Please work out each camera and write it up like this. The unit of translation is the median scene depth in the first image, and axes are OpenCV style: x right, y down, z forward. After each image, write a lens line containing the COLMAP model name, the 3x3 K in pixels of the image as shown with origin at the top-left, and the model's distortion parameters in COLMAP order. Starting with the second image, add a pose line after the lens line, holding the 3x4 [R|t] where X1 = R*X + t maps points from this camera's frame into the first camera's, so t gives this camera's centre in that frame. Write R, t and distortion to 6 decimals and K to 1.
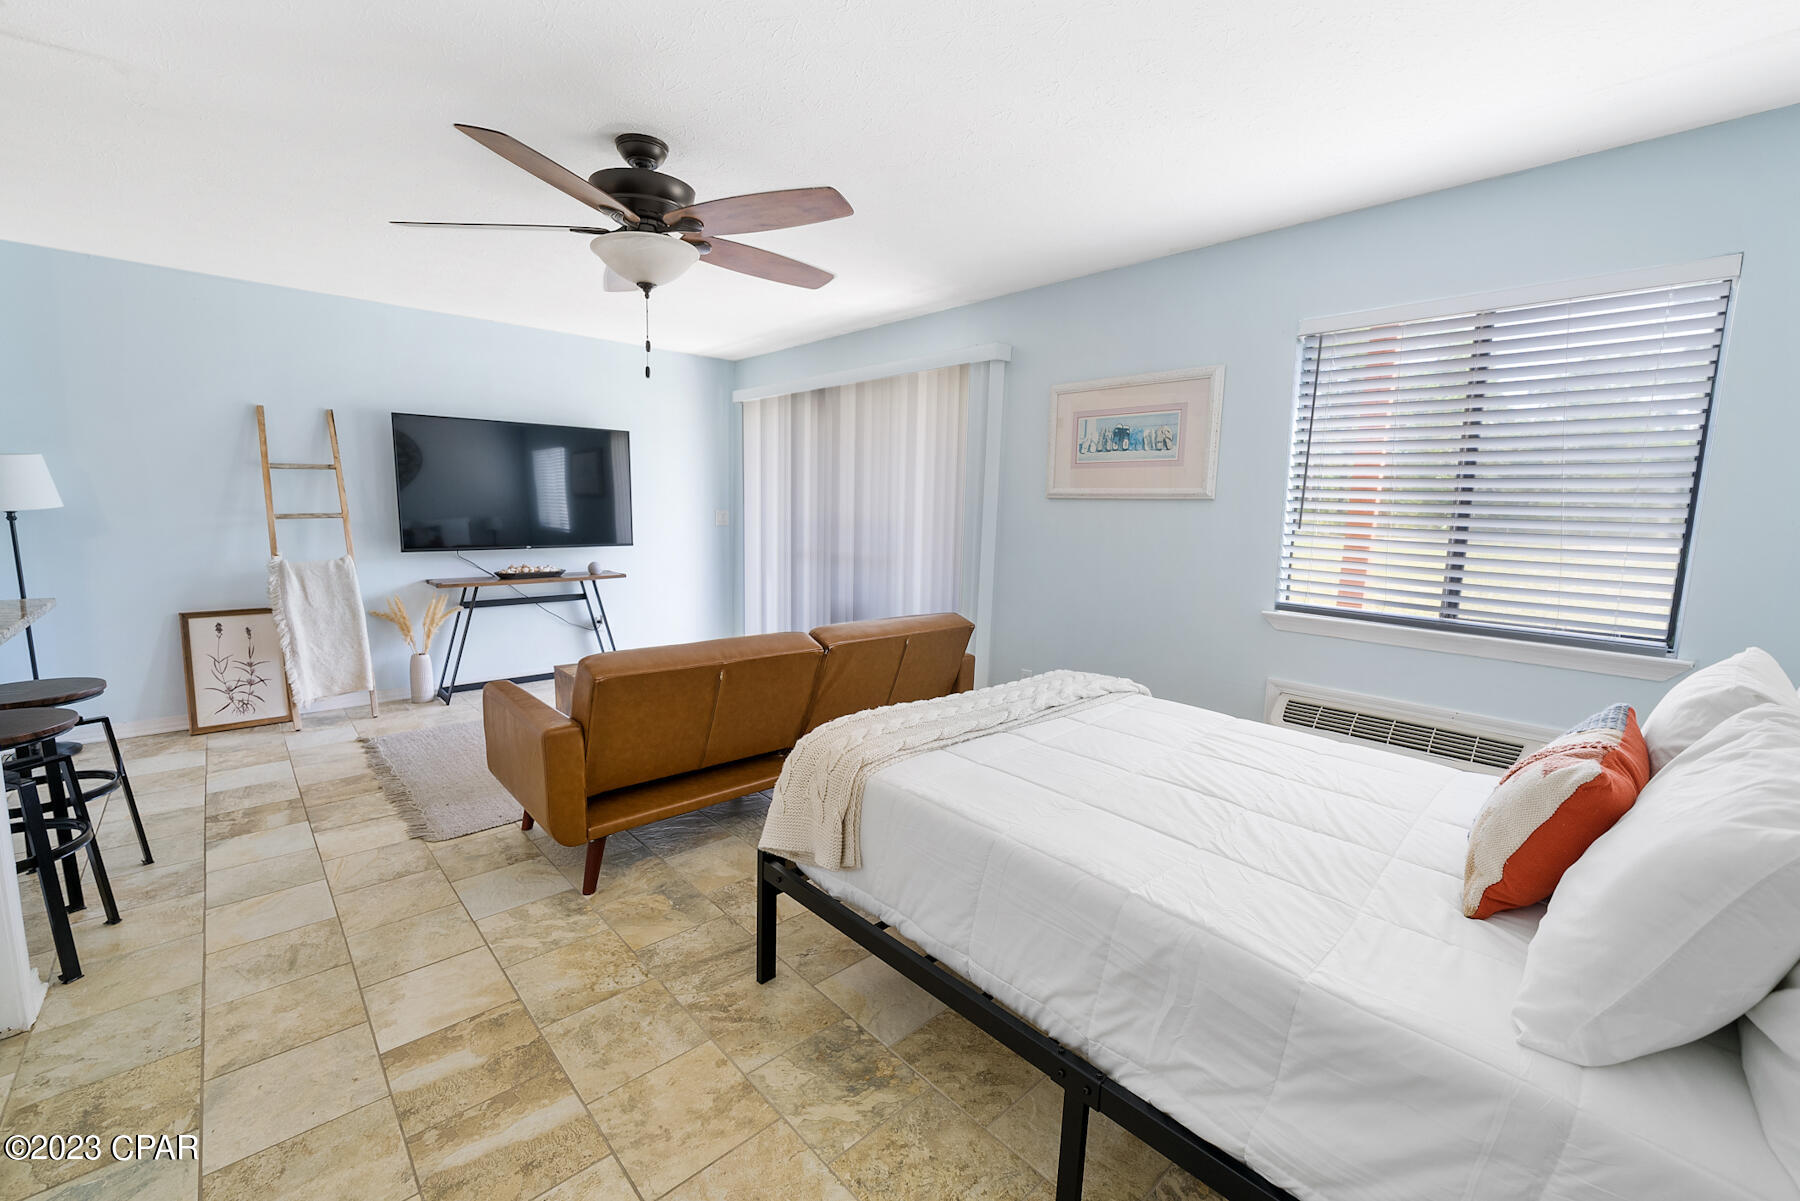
lens RADIAL K [[735.2, 0, 900.0], [0, 735.2, 600.5], [0, 0, 1]] dist [-0.003351, -0.000625]
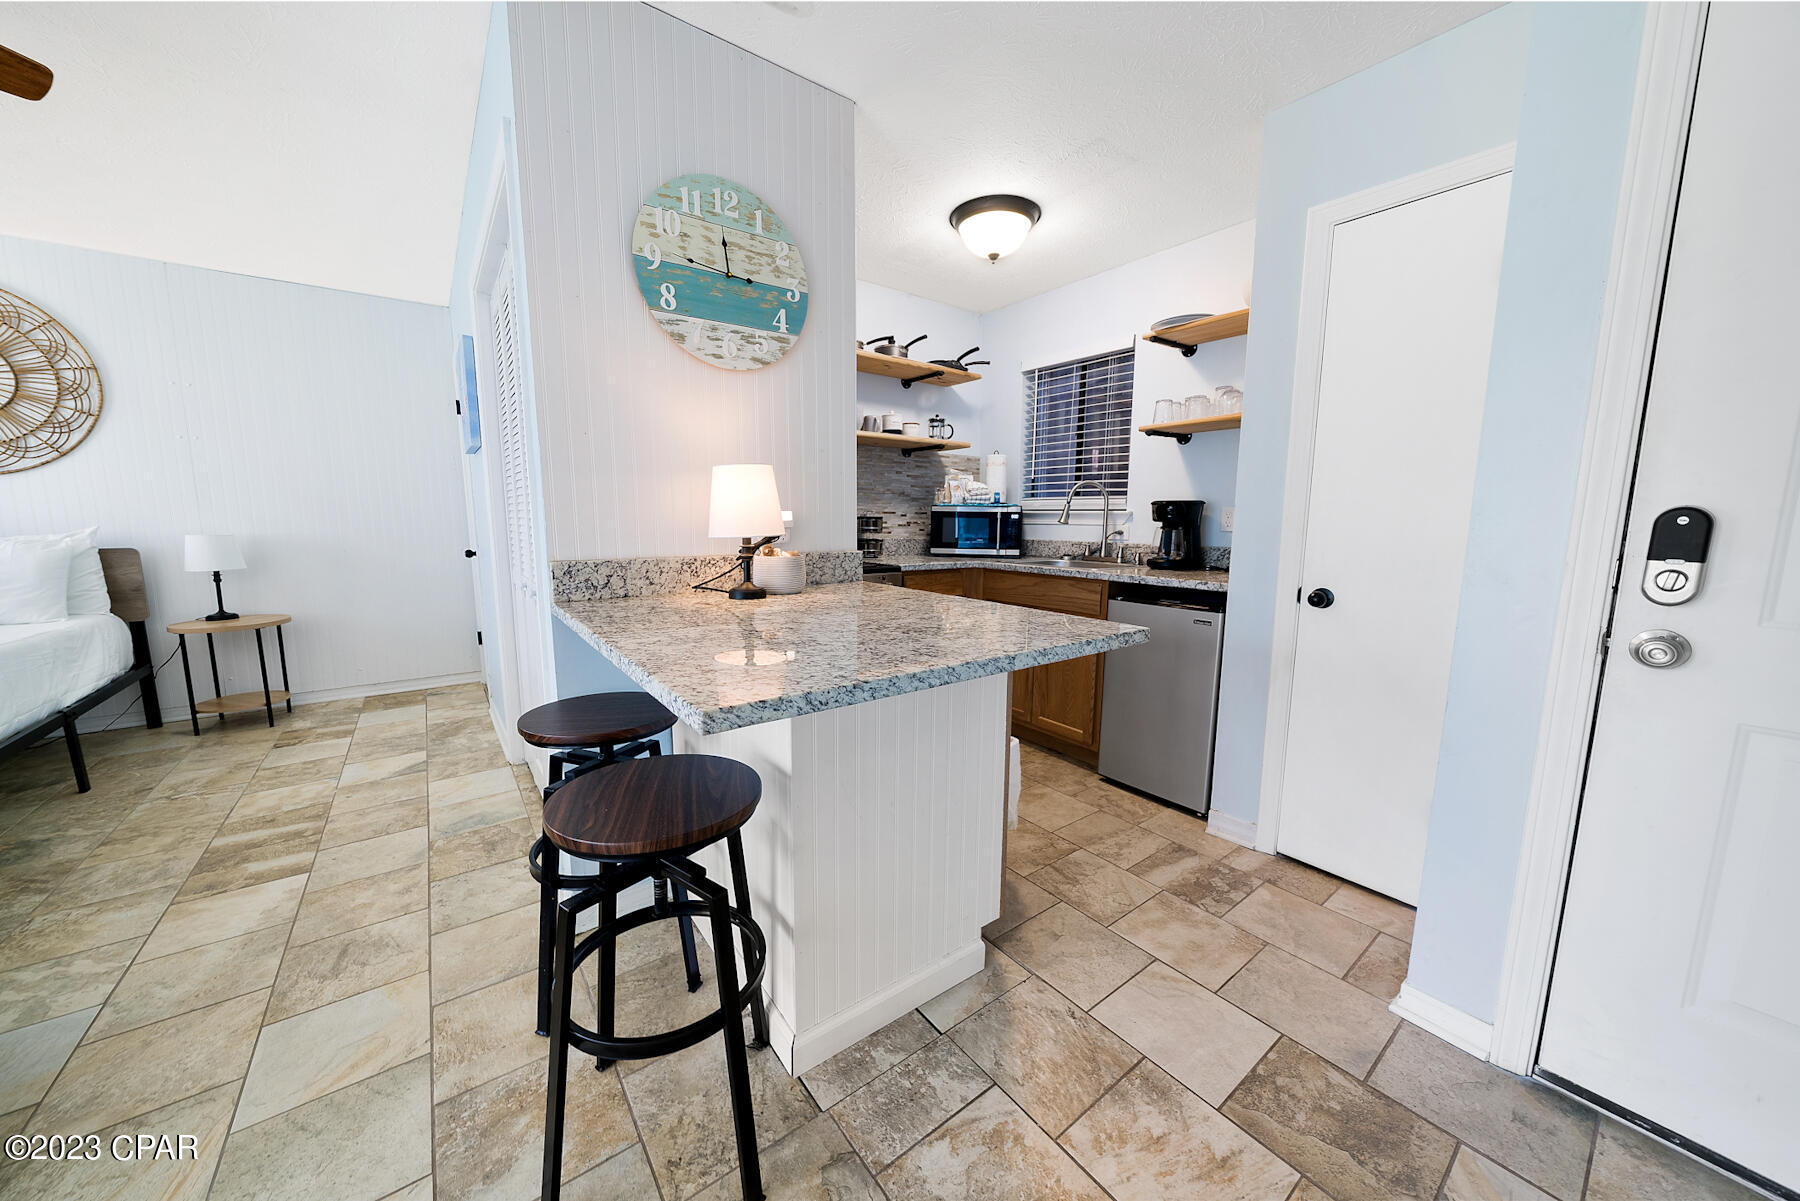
lens RADIAL K [[638.8, 0, 900.0], [0, 638.8, 600.5], [0, 0, 1]] dist [-0.000133, -0.000051]
pose [[-0.993252, -0.043438, 0.107536, -1.326661], [-0.013754, 0.964786, 0.262678, -0.135321], [-0.115160, 0.259426, -0.958872, 1.309833]]
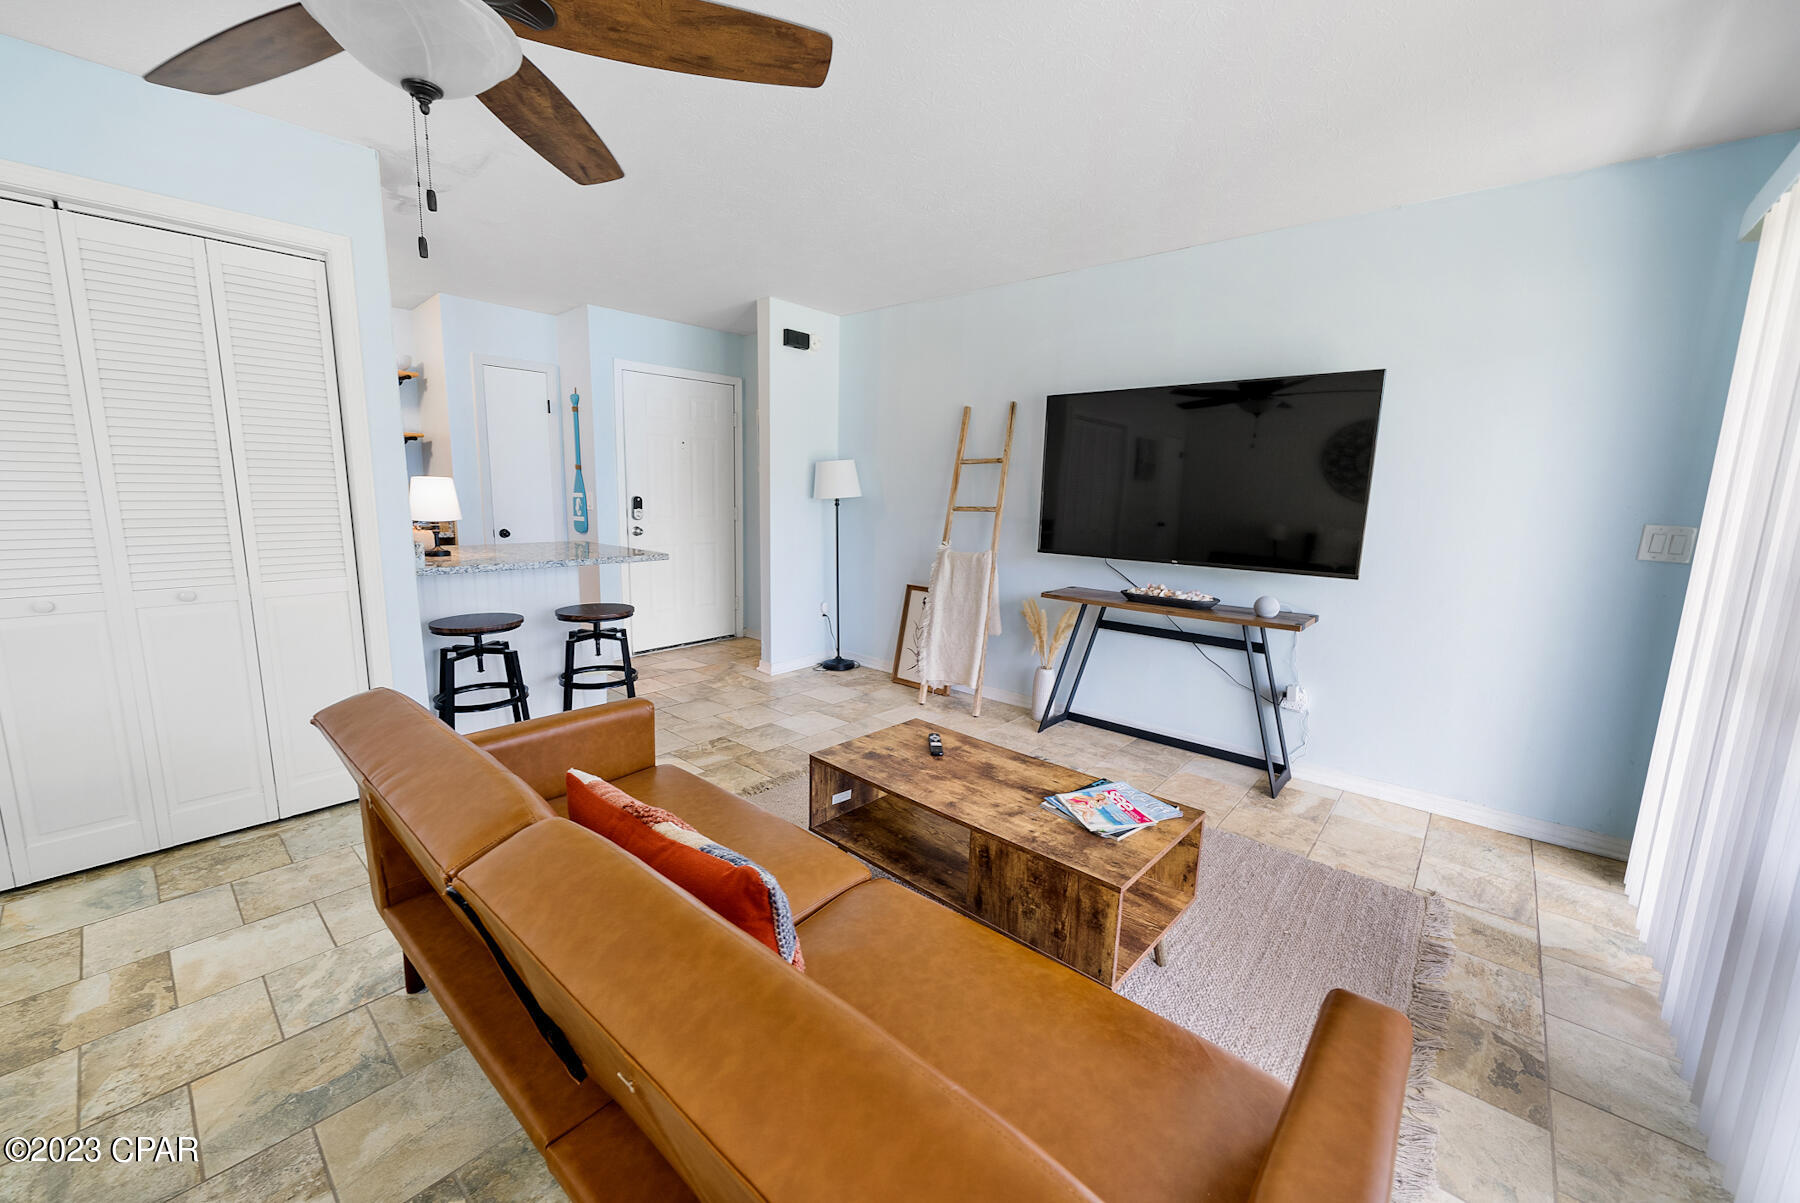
lens RADIAL K [[688.2, 0, 900.0], [0, 688.2, 601.5], [0, 0, 1]] dist [-0.006989, 0.000013]
pose [[0.101701, 0.147407, -0.983833, 0.266395], [-0.153206, 0.979484, 0.130919, -0.165762], [0.982947, 0.137415, 0.122198, 1.341221]]
